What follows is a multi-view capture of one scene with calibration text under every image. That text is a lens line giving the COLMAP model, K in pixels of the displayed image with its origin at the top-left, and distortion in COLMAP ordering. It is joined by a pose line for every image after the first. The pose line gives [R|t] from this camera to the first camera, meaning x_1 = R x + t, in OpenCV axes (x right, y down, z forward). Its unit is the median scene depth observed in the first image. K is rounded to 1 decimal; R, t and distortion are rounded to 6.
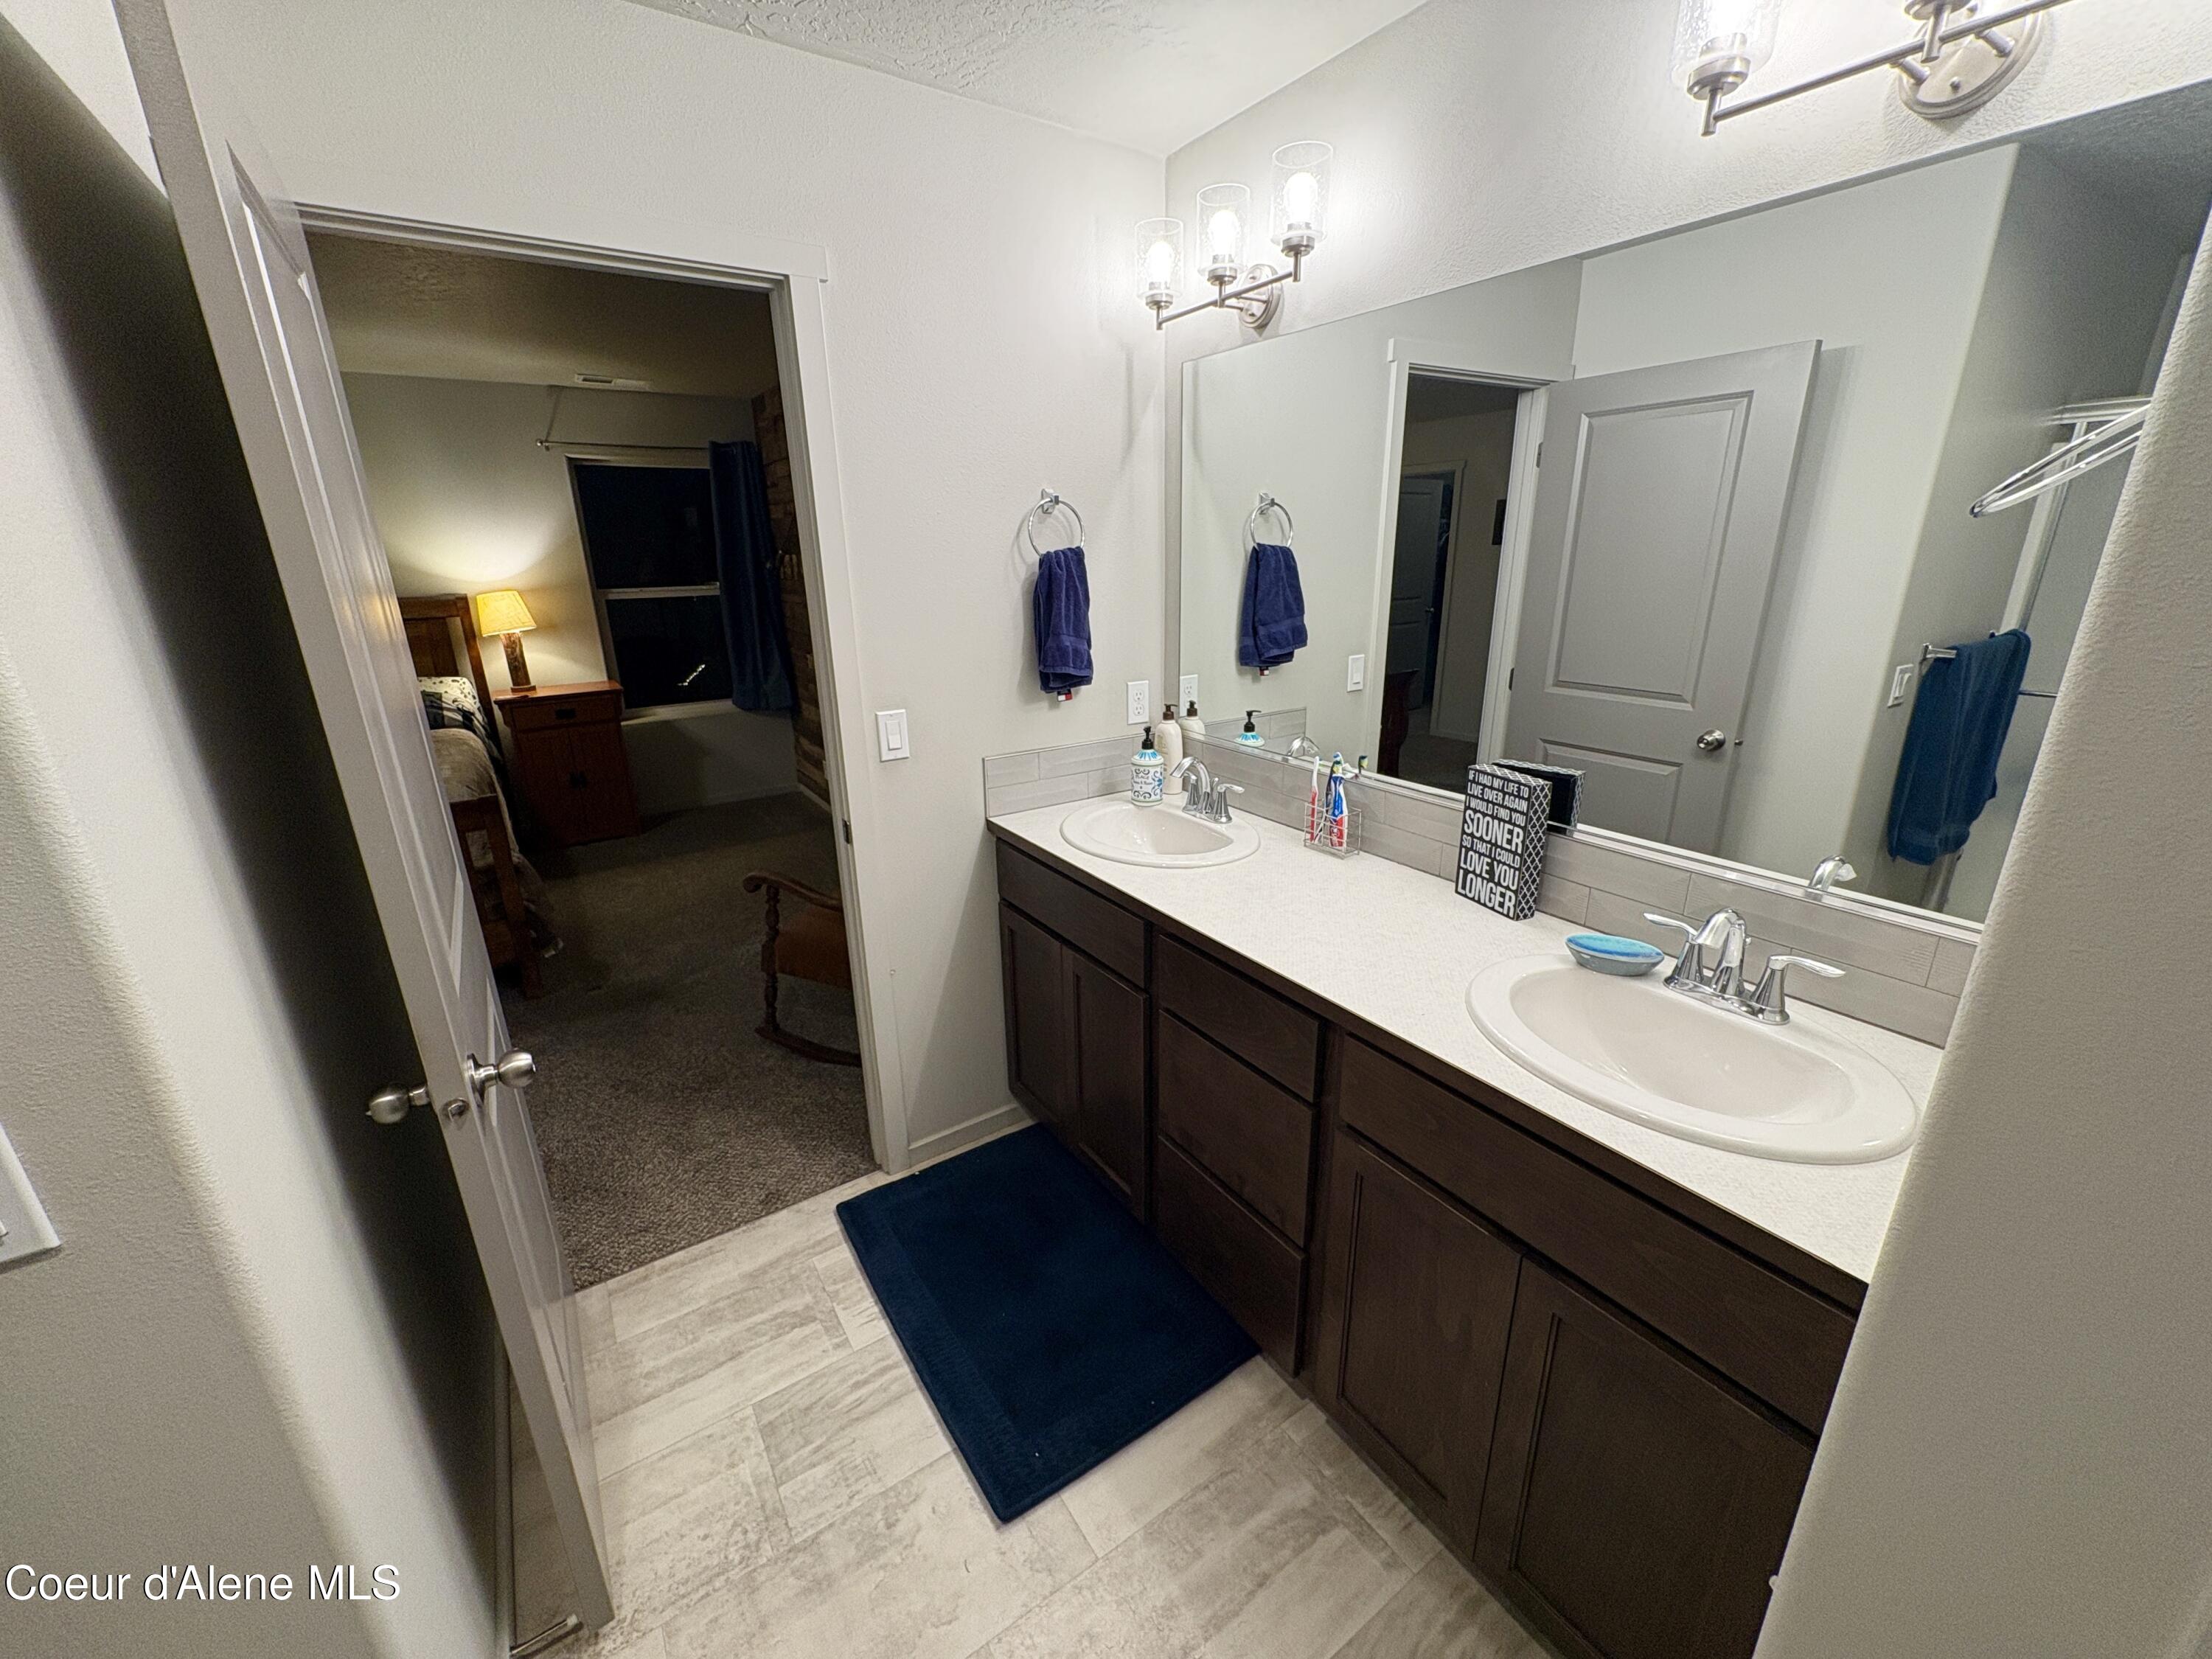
lens RADIAL K [[880.7, 0, 1107.5], [0, 880.7, 823.6], [0, 0, 1]] dist [0.000518, 0.000052]
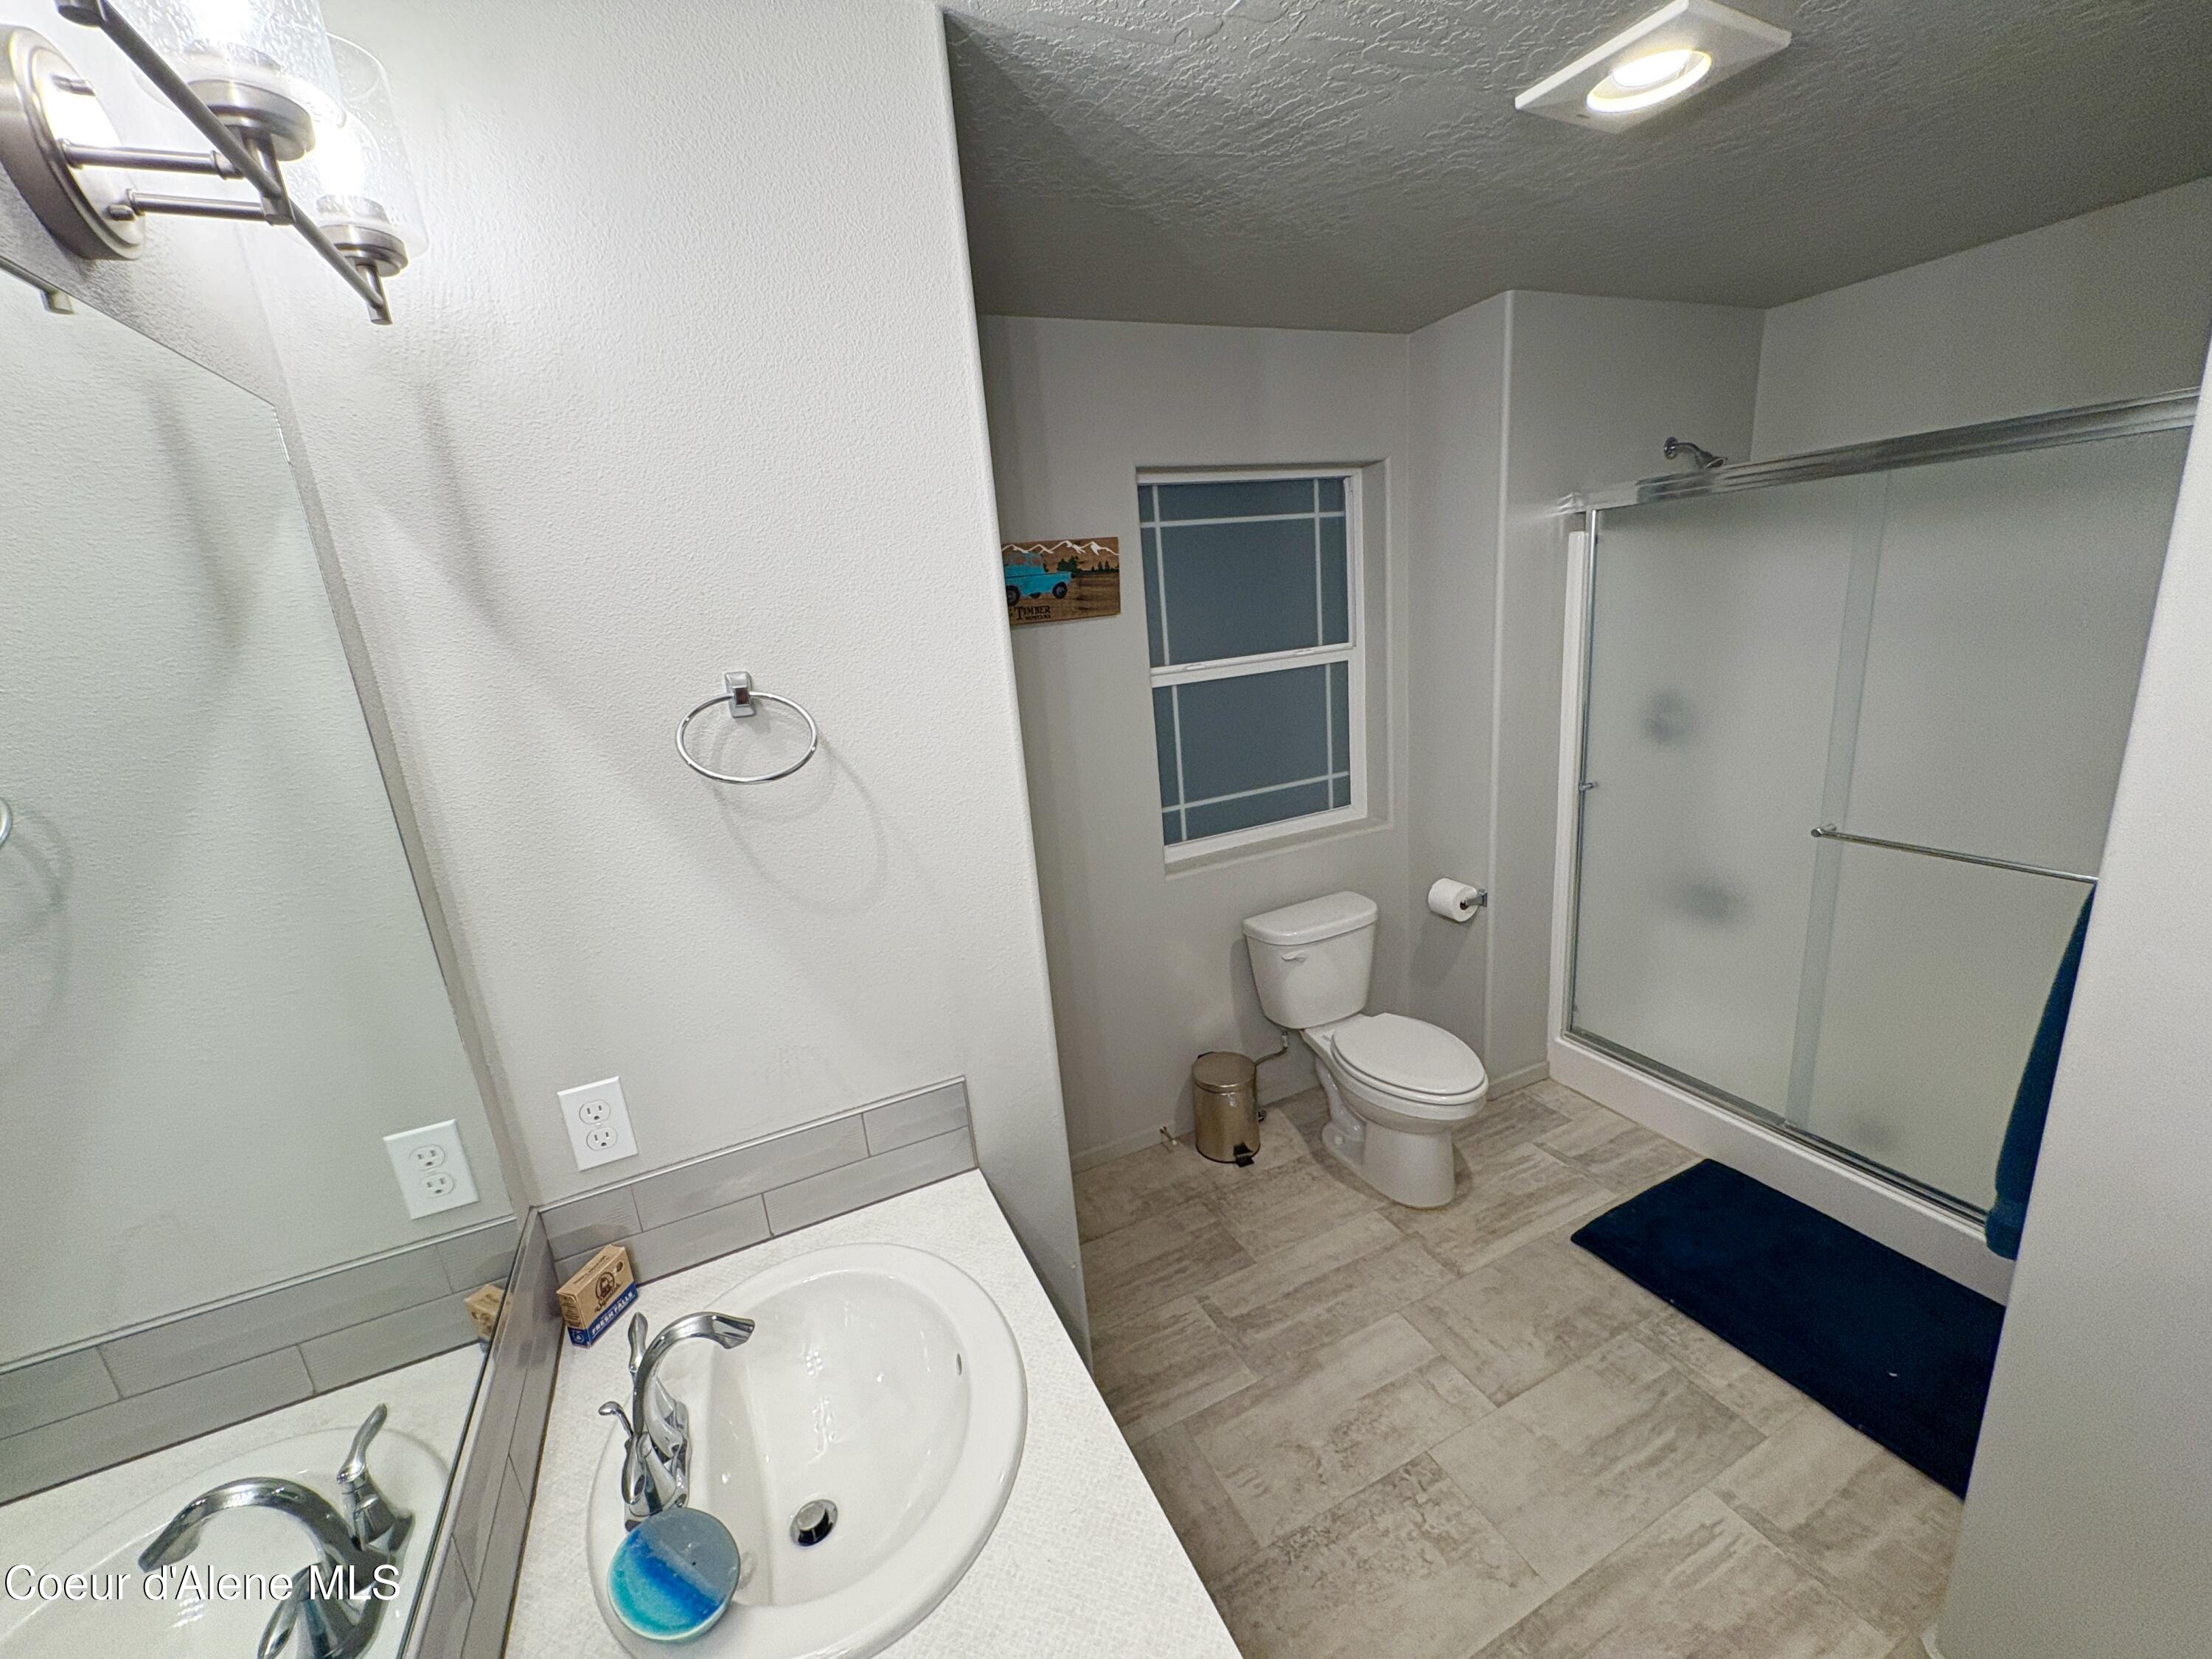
lens RADIAL K [[880.7, 0, 1095.7], [0, 880.7, 830.9], [0, 0, 1]] dist [0.000518, 0.000052]
pose [[-0.982523, 0.061052, 0.175844, -0.434488], [0.147974, 0.829284, 0.538881, -0.691360], [-0.112925, 0.555483, -0.823824, 1.768442]]
